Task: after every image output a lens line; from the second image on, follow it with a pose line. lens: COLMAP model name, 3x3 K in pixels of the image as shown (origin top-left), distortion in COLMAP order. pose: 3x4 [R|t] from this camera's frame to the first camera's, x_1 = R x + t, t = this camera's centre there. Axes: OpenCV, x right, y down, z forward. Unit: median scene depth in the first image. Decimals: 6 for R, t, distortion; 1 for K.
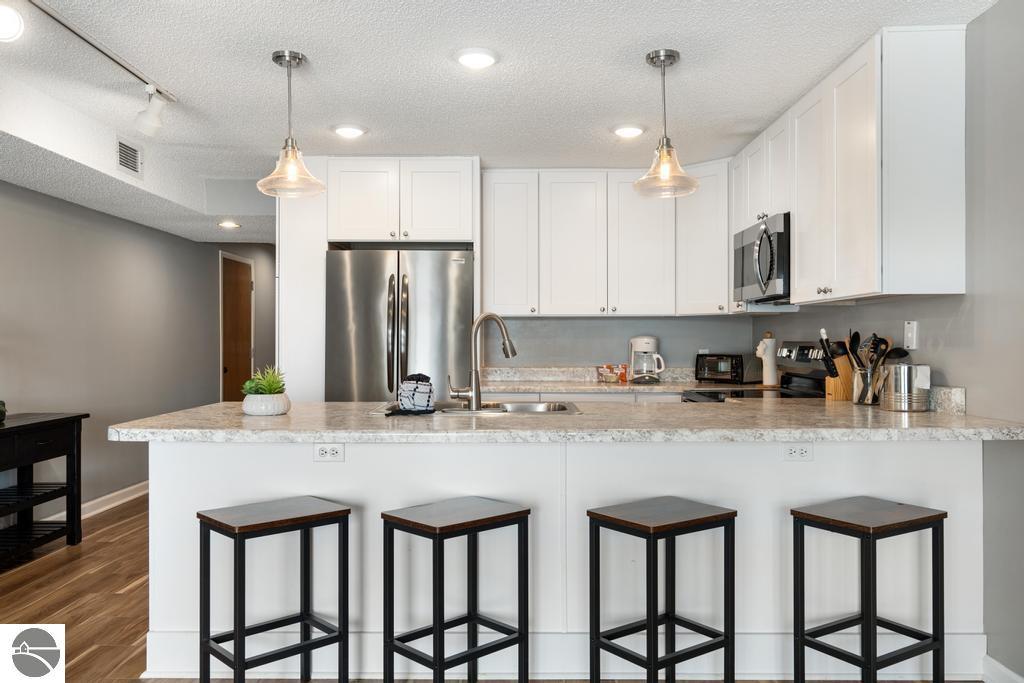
lens RADIAL K [[762.3, 0, 509.6], [0, 762.3, 334.6], [0, 0, 1]] dist [0.004512, -0.004580]
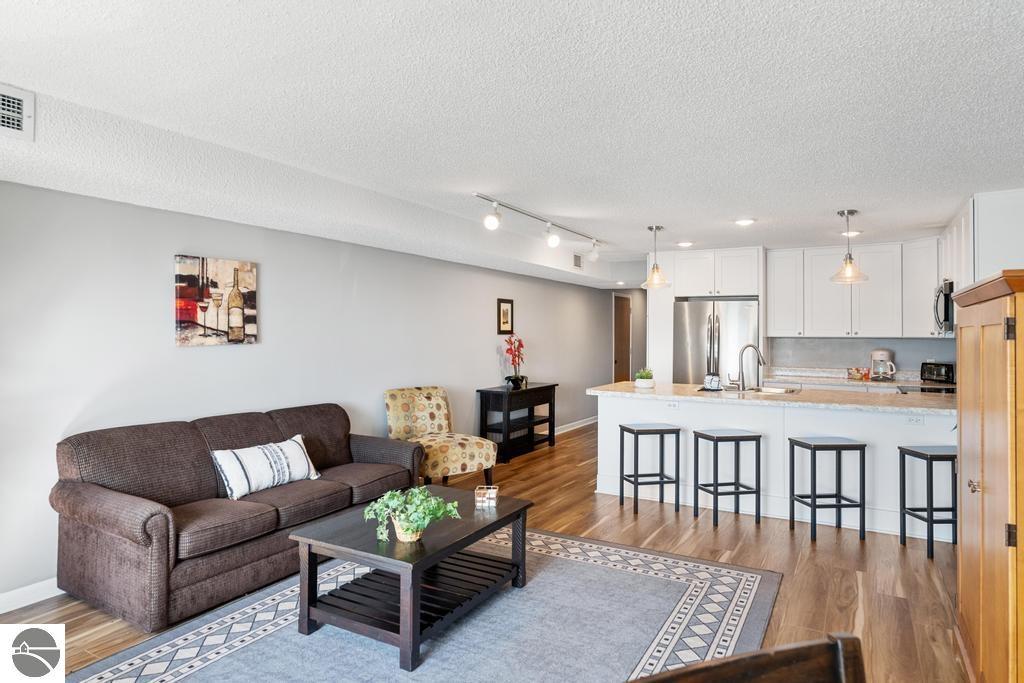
lens RADIAL K [[605.2, 0, 508.8], [0, 605.2, 333.3], [0, 0, 1]] dist [0.000320, 0.000857]
pose [[0.871556, 0.003958, -0.490280, 0.137129], [-0.000963, 0.999979, 0.006361, -0.044282], [0.490295, -0.005072, 0.871542, -0.499222]]
